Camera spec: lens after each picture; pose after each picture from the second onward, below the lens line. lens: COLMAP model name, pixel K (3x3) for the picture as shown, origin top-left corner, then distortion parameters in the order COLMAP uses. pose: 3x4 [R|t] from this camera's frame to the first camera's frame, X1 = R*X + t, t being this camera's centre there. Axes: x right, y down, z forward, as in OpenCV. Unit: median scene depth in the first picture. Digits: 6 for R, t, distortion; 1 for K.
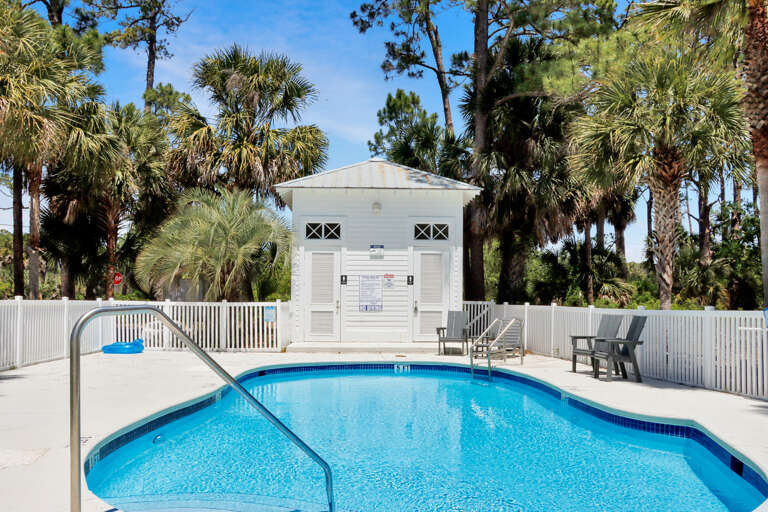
lens RADIAL K [[649.2, 0, 385.2], [0, 649.2, 278.9], [0, 0, 1]] dist [-0.178612, 0.120426]
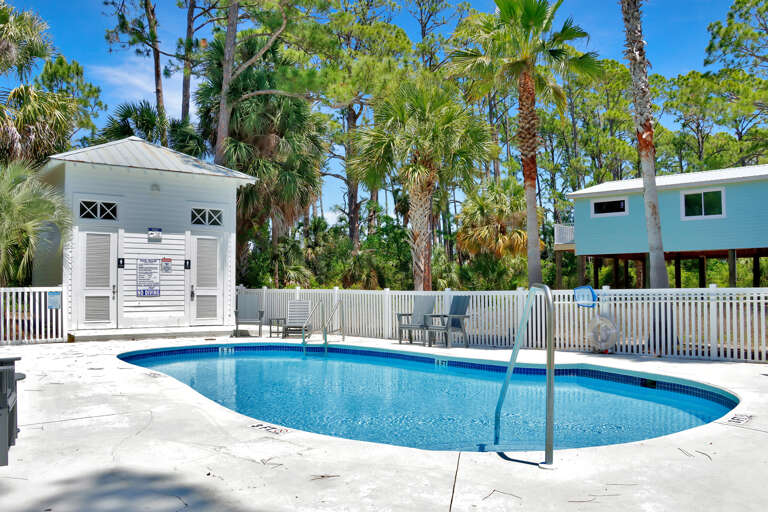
lens RADIAL K [[650.3, 0, 384.0], [0, 650.3, 256.0], [0, 0, 1]] dist [-0.219108, 0.188266]
pose [[0.804215, 0.019471, 0.594019, -0.301737], [-0.012634, 0.999797, -0.015667, 0.000506], [-0.594204, 0.005095, 0.804298, 0.027991]]
